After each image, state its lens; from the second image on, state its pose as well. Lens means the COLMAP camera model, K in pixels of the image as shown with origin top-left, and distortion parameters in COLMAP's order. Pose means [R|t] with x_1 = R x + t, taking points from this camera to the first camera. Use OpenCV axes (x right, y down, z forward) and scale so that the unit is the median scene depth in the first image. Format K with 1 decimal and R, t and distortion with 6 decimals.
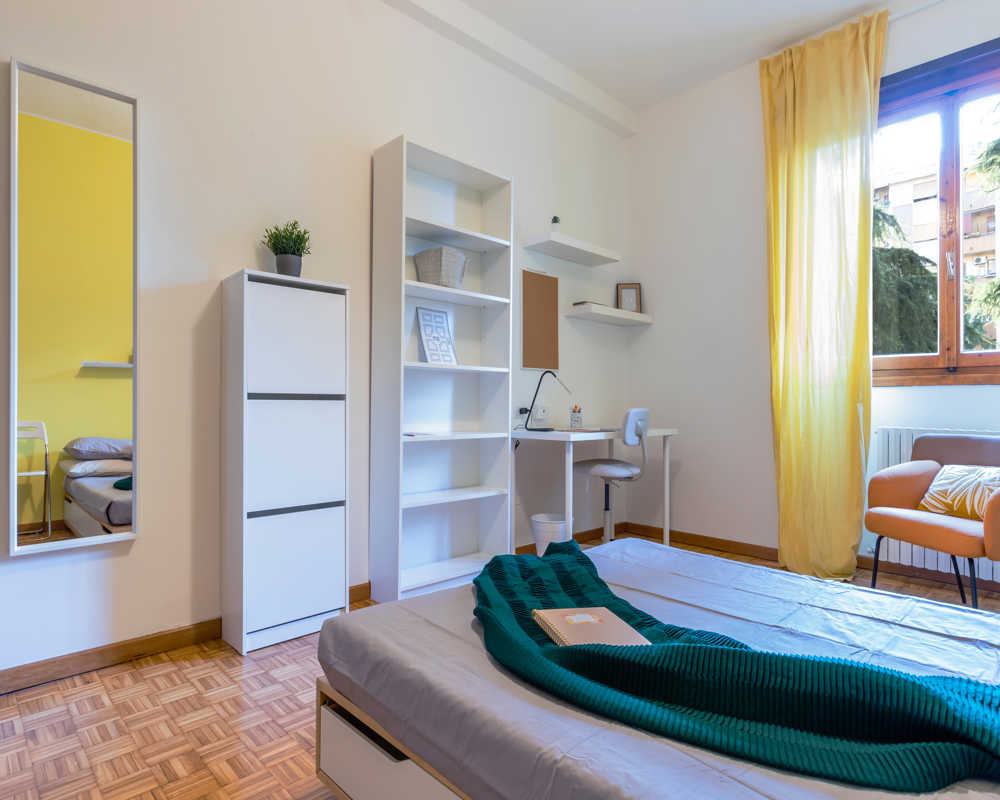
lens RADIAL K [[581.9, 0, 500.0], [0, 581.9, 400.0], [0, 0, 1]] dist [0.001270, 0.000192]
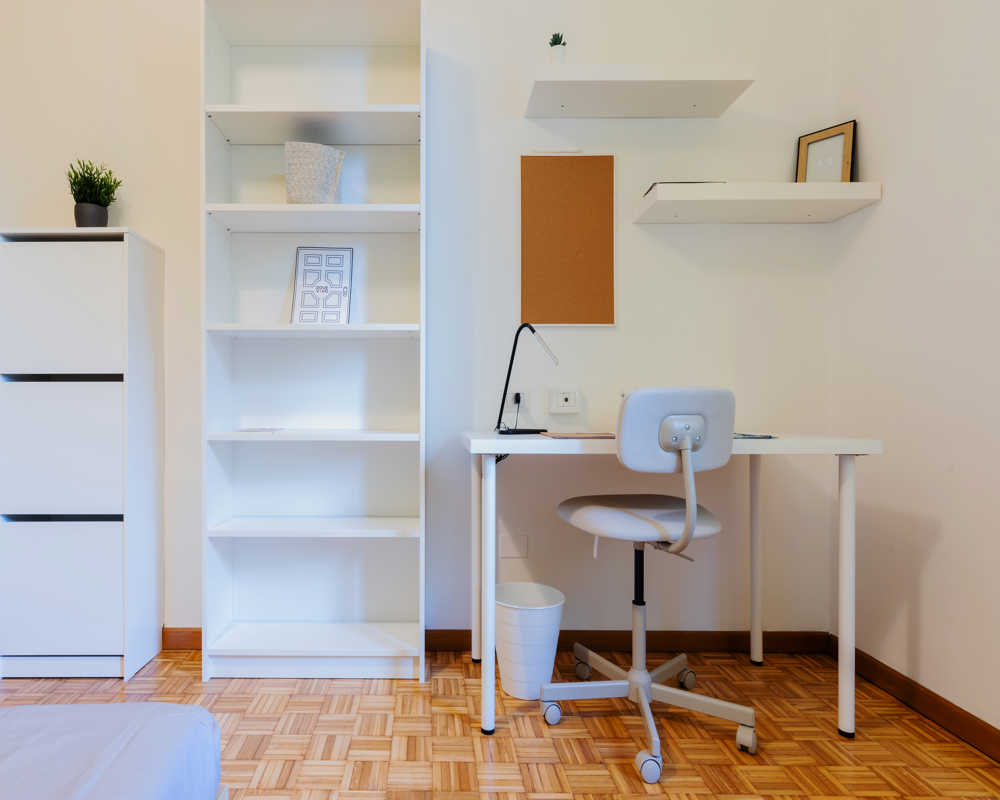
lens RADIAL K [[619.8, 0, 500.0], [0, 619.8, 400.0], [0, 0, 1]] dist [0.058157, 0.000323]
pose [[0.718999, -0.008313, -0.694962, 0.495438], [0.009625, 0.999952, -0.002003, 0.023090], [0.694945, -0.005249, 0.719044, 0.581630]]
